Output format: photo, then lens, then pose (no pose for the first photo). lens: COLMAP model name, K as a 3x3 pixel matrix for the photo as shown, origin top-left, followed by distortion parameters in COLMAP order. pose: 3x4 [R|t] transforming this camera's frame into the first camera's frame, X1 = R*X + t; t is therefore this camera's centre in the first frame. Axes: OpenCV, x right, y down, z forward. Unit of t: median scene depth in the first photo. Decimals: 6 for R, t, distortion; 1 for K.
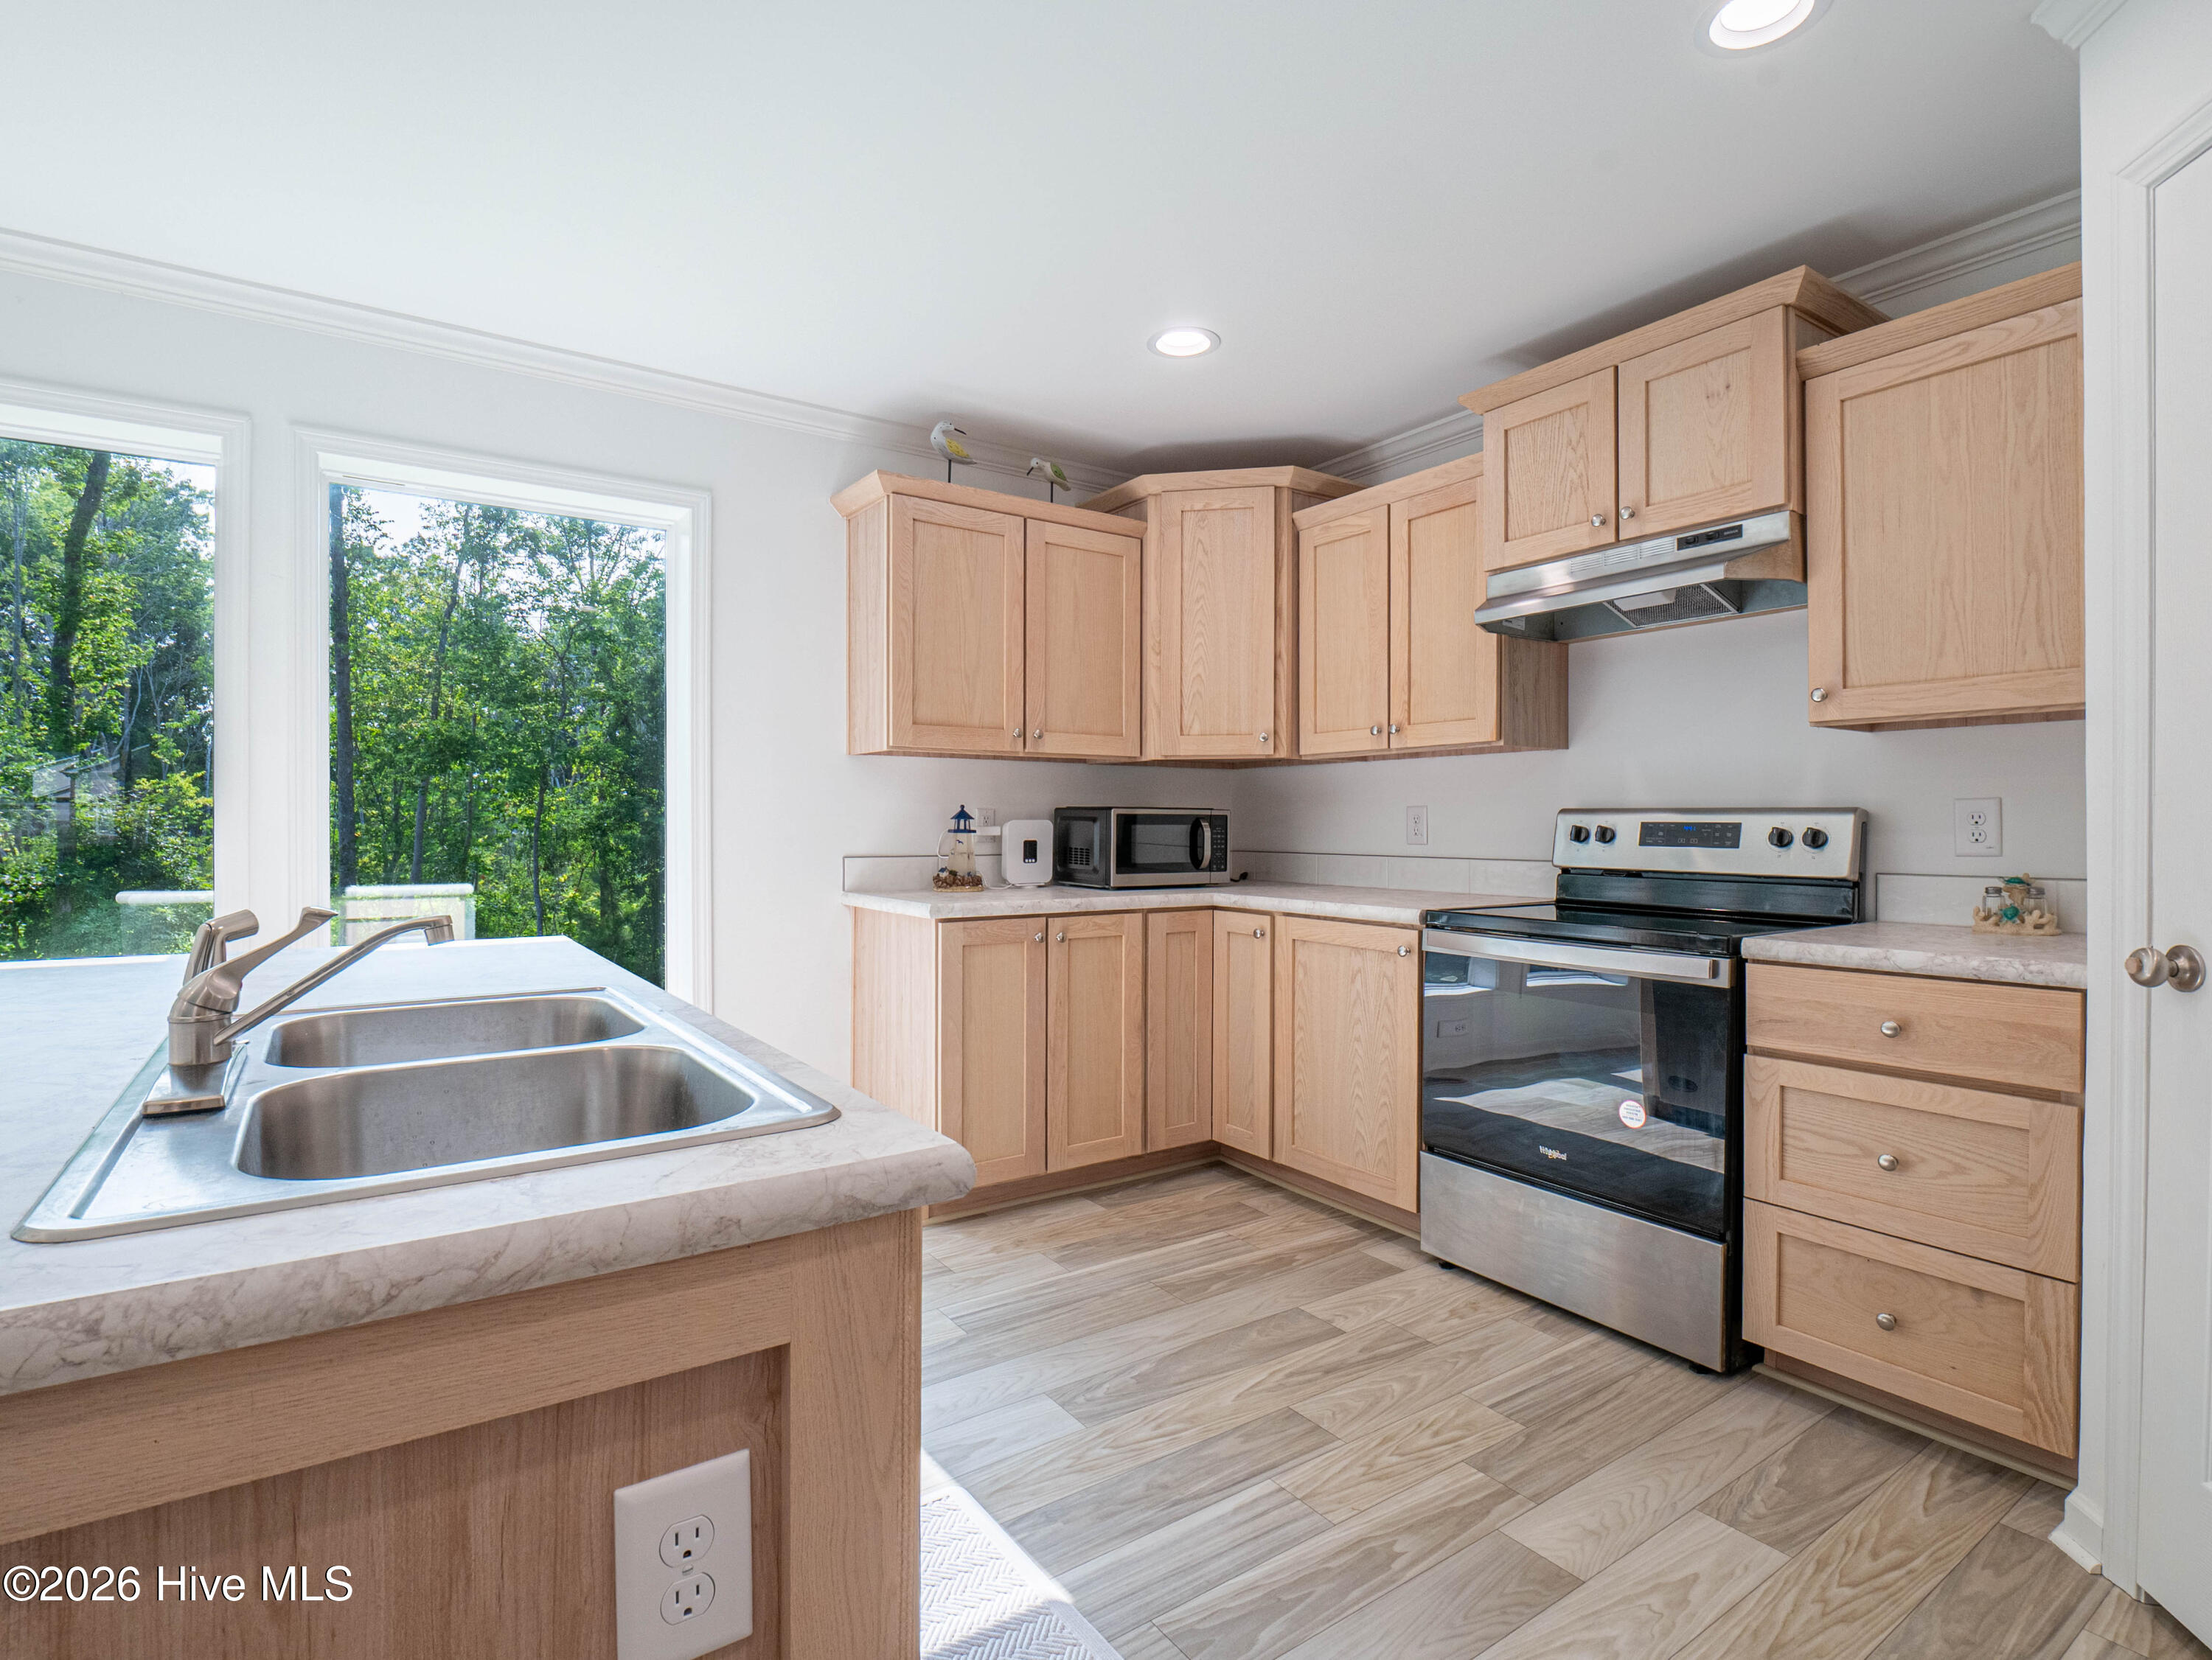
lens RADIAL K [[1076.9, 0, 1082.3], [0, 1076.9, 834.4], [0, 0, 1]] dist [0.000508, -0.012369]
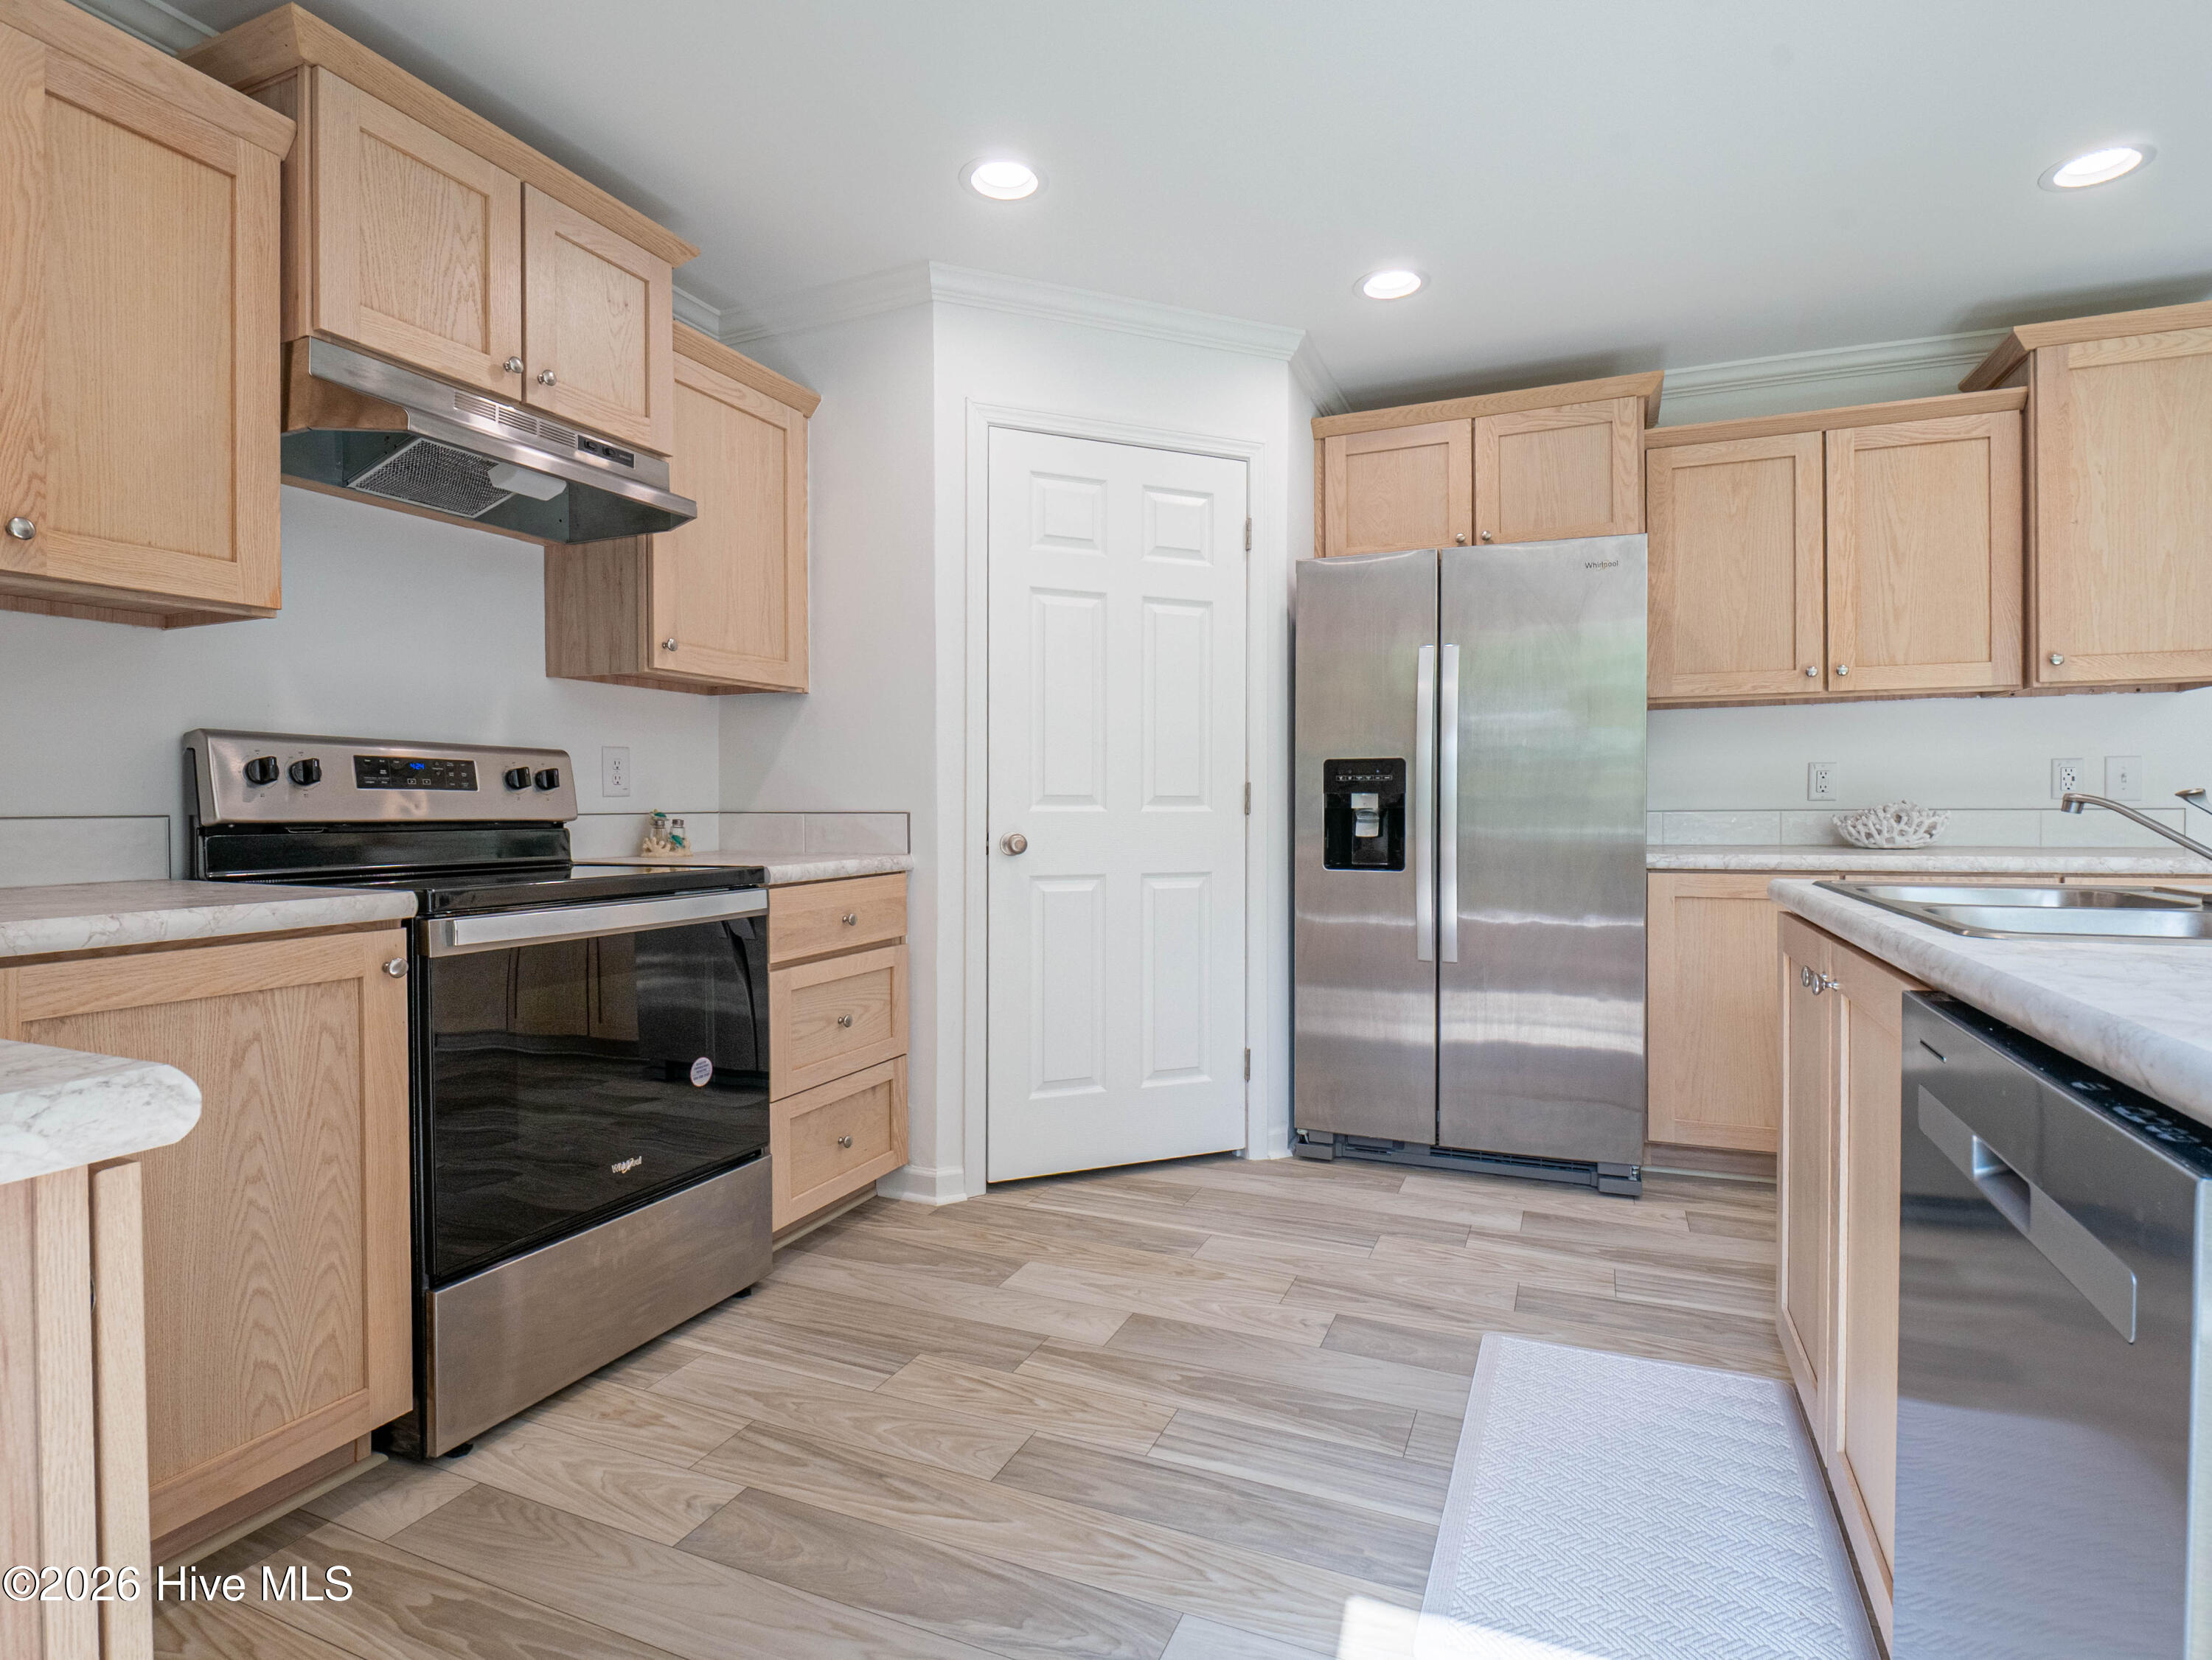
lens RADIAL K [[1055.8, 0, 1141.6], [0, 1055.8, 822.3], [0, 0, 1]] dist [-0.023295, -0.000366]
pose [[-0.534843, -0.015293, 0.844813, -0.405822], [0.009828, 0.999656, 0.024318, 0.024432], [-0.844894, 0.021309, -0.534509, 1.041666]]
